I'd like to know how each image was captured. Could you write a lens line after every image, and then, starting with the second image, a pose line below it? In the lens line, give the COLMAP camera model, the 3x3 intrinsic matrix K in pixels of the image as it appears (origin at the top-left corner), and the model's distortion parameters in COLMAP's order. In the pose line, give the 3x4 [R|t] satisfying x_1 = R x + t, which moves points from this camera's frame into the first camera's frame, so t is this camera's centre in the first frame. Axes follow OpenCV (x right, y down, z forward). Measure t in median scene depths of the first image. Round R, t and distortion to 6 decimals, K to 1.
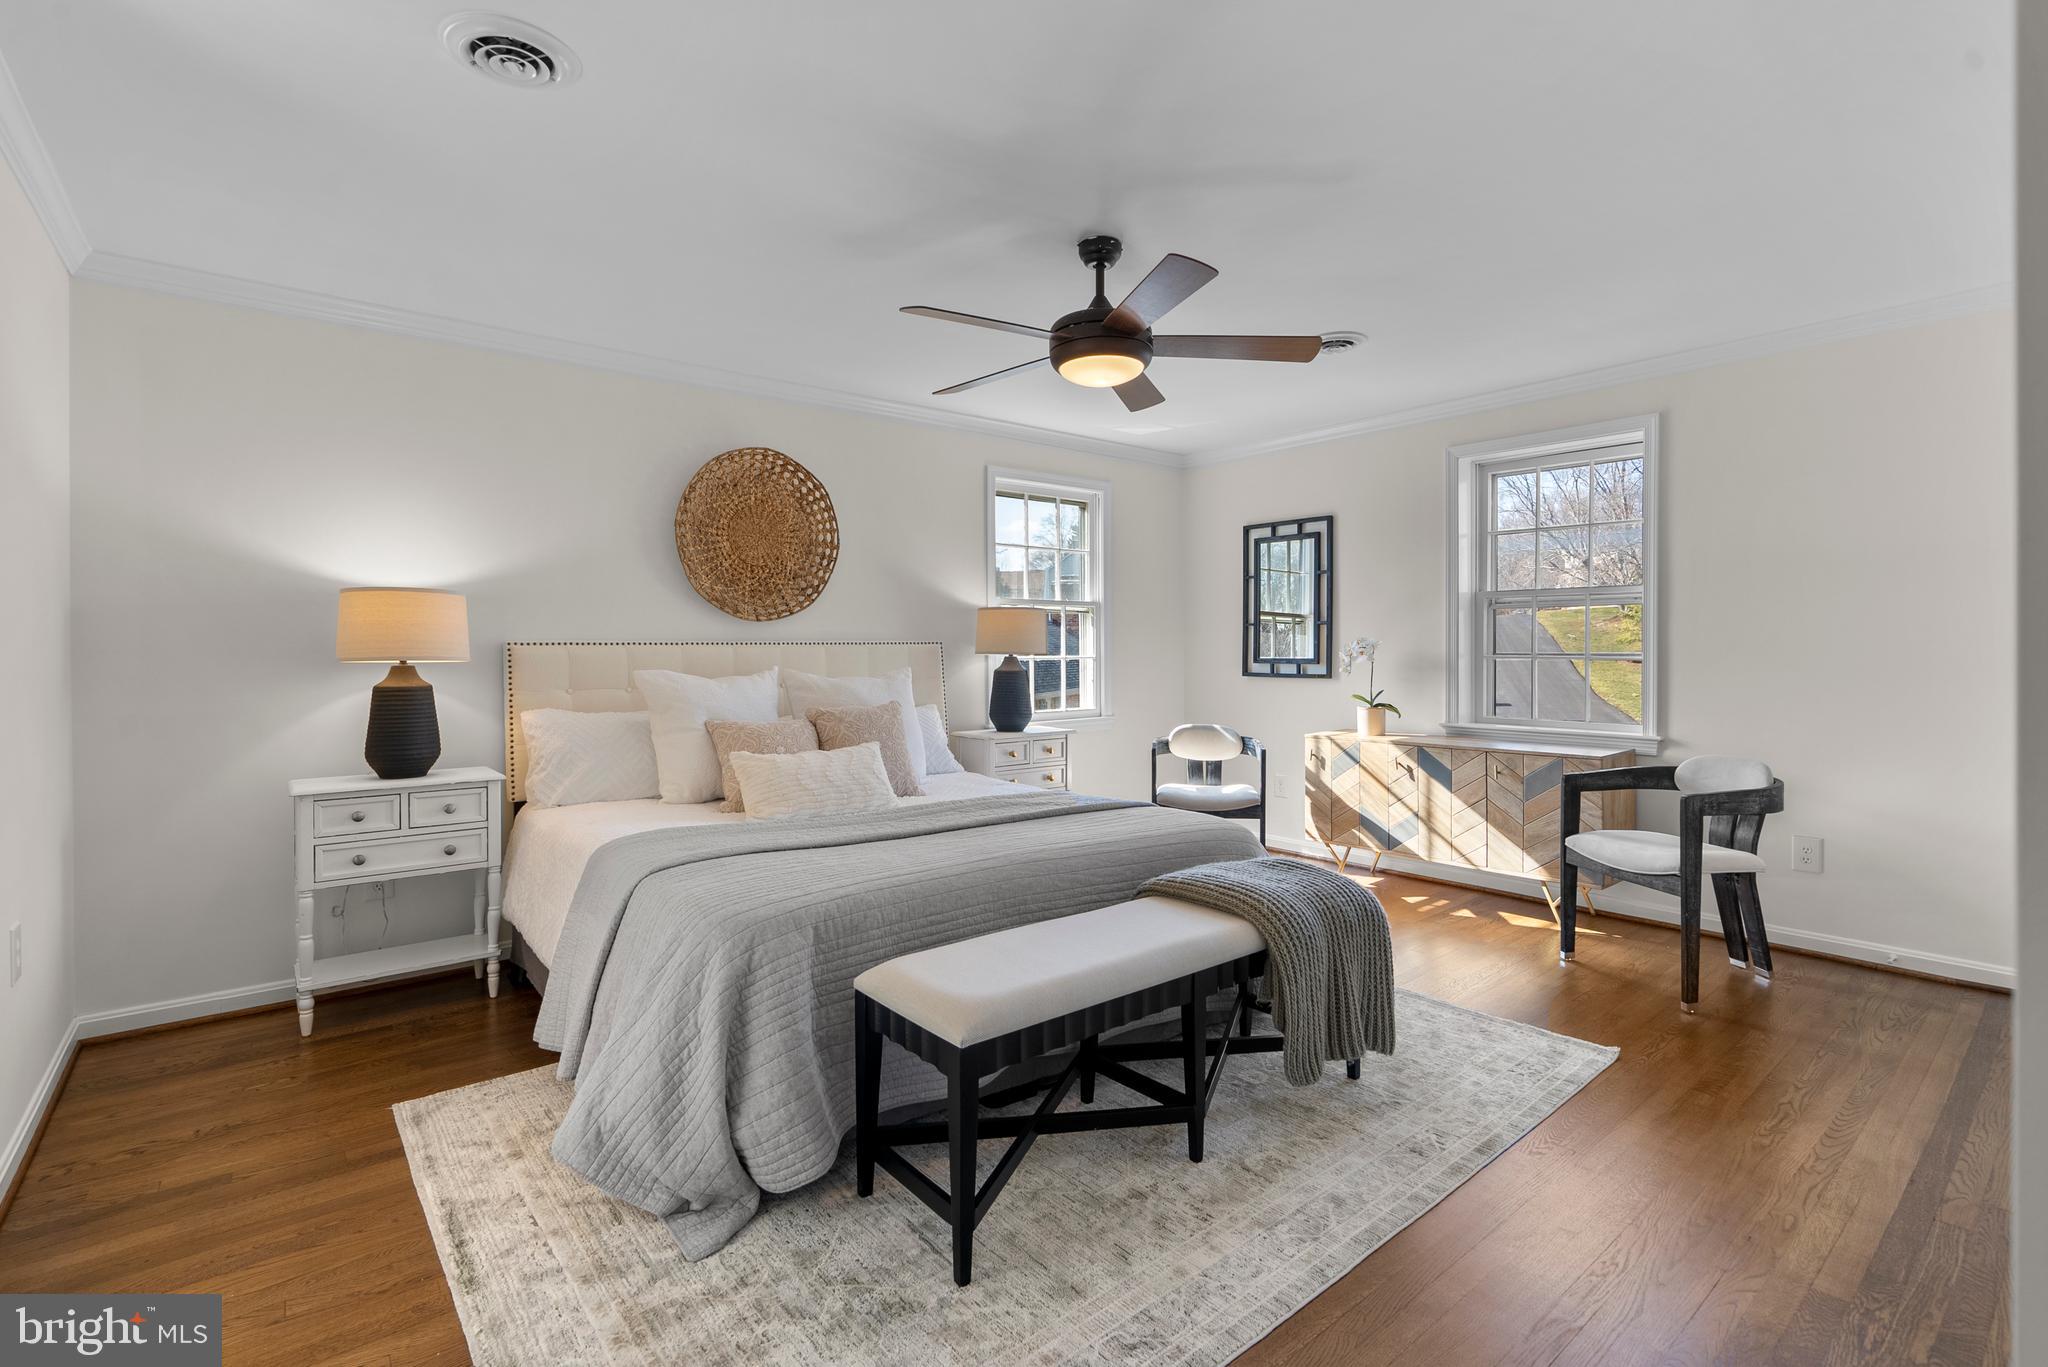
lens RADIAL K [[939.3, 0, 993.2], [0, 939.3, 680.4], [0, 0, 1]] dist [0.001266, 0.000330]
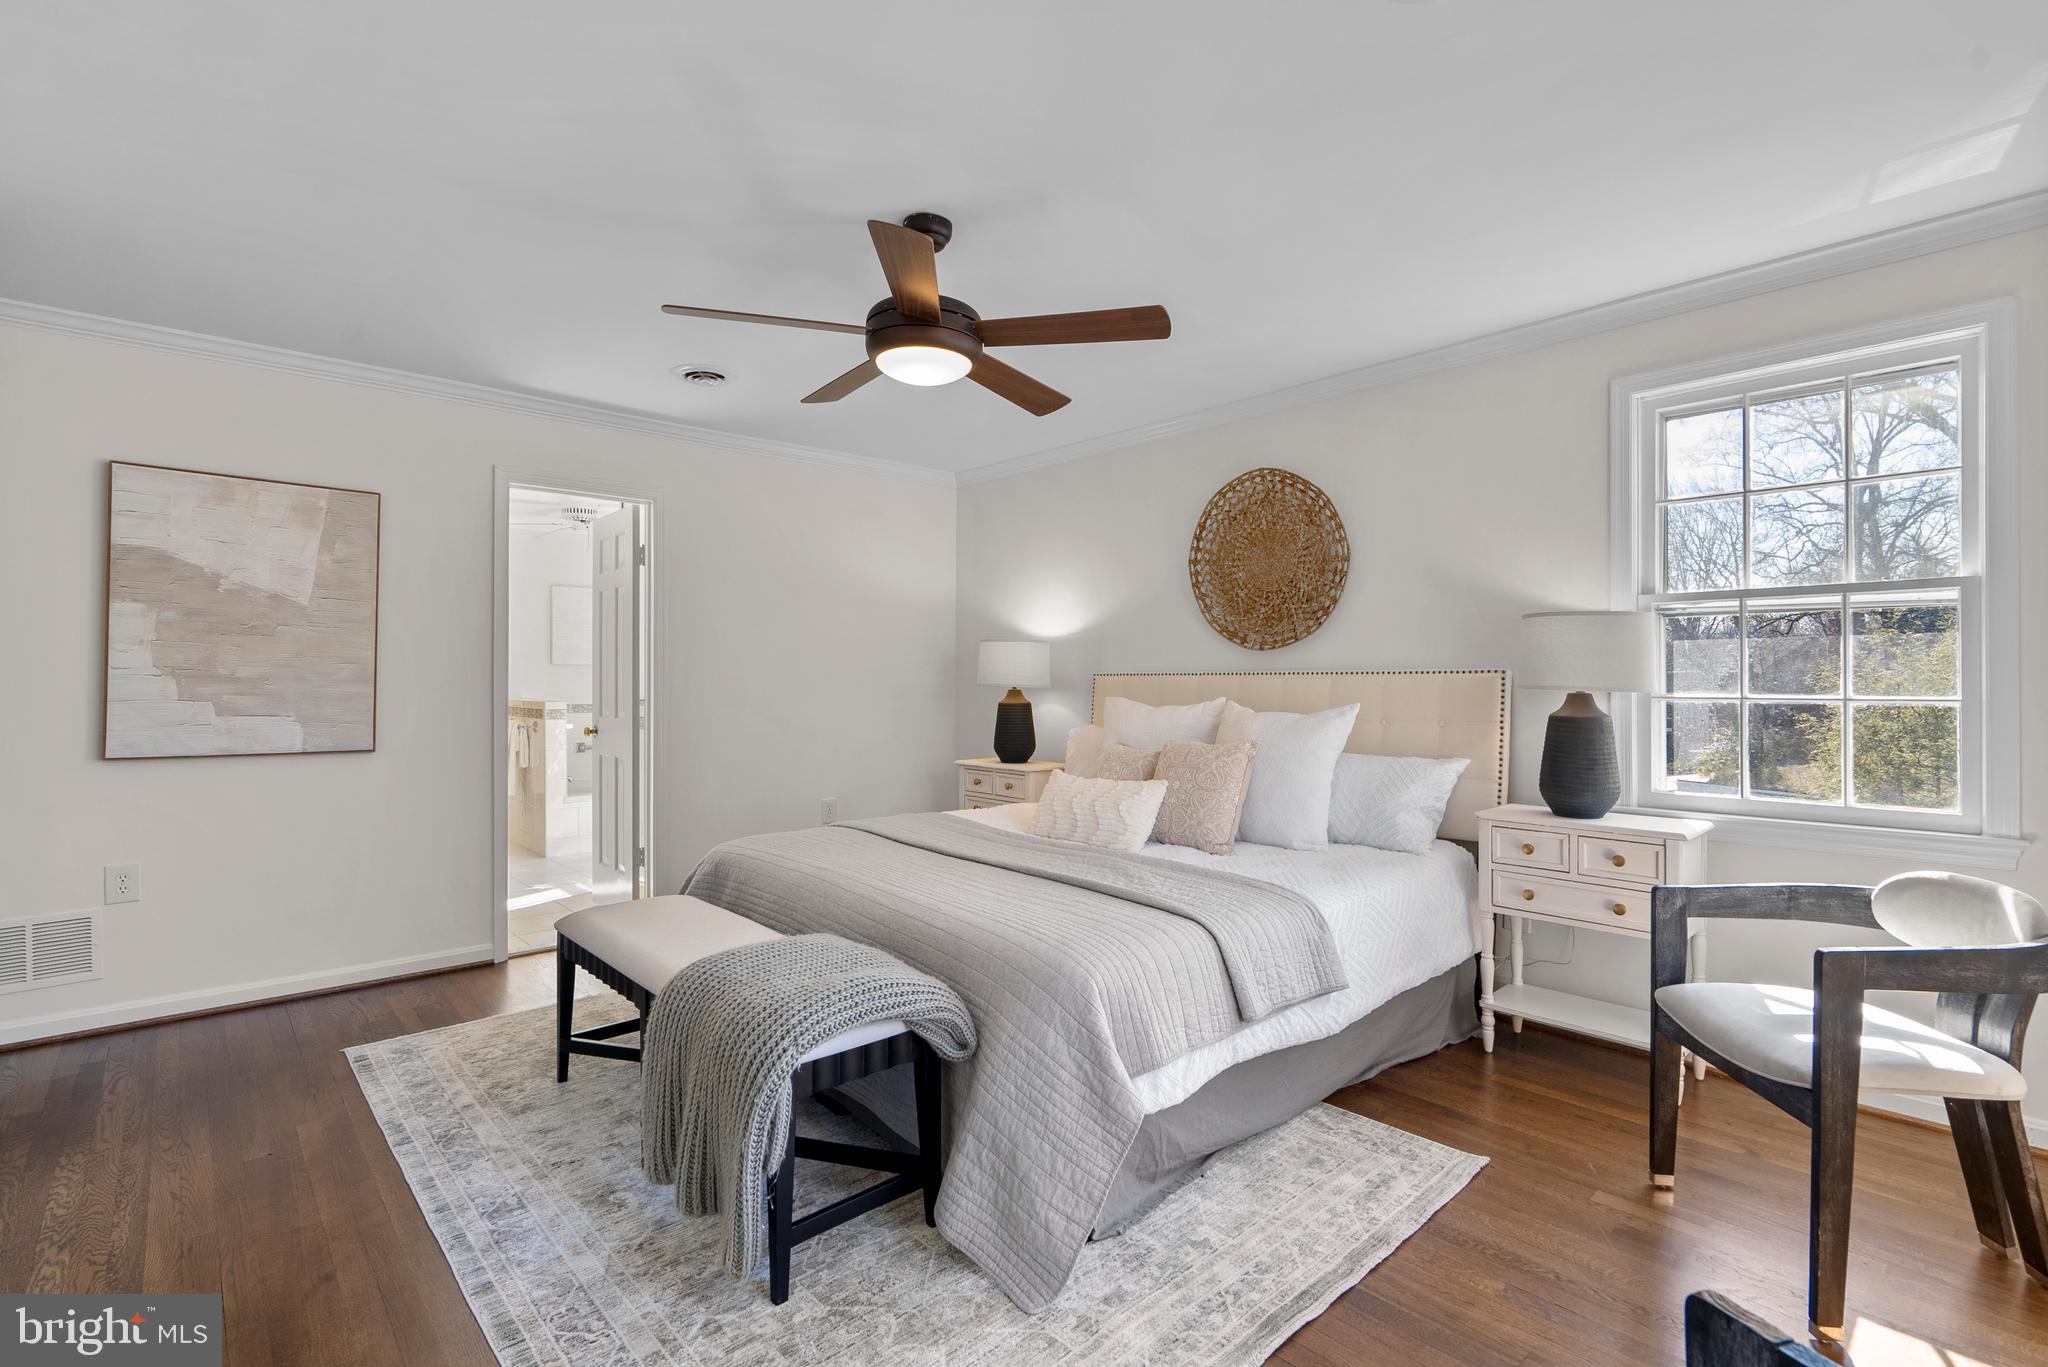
lens RADIAL K [[939.3, 0, 993.2], [0, 939.3, 680.4], [0, 0, 1]] dist [0.001266, 0.000330]
pose [[0.070321, -0.001591, -0.997523, 0.667125], [-0.044483, 0.998999, -0.004729, -0.016046], [0.996532, 0.044706, 0.070180, 0.653498]]
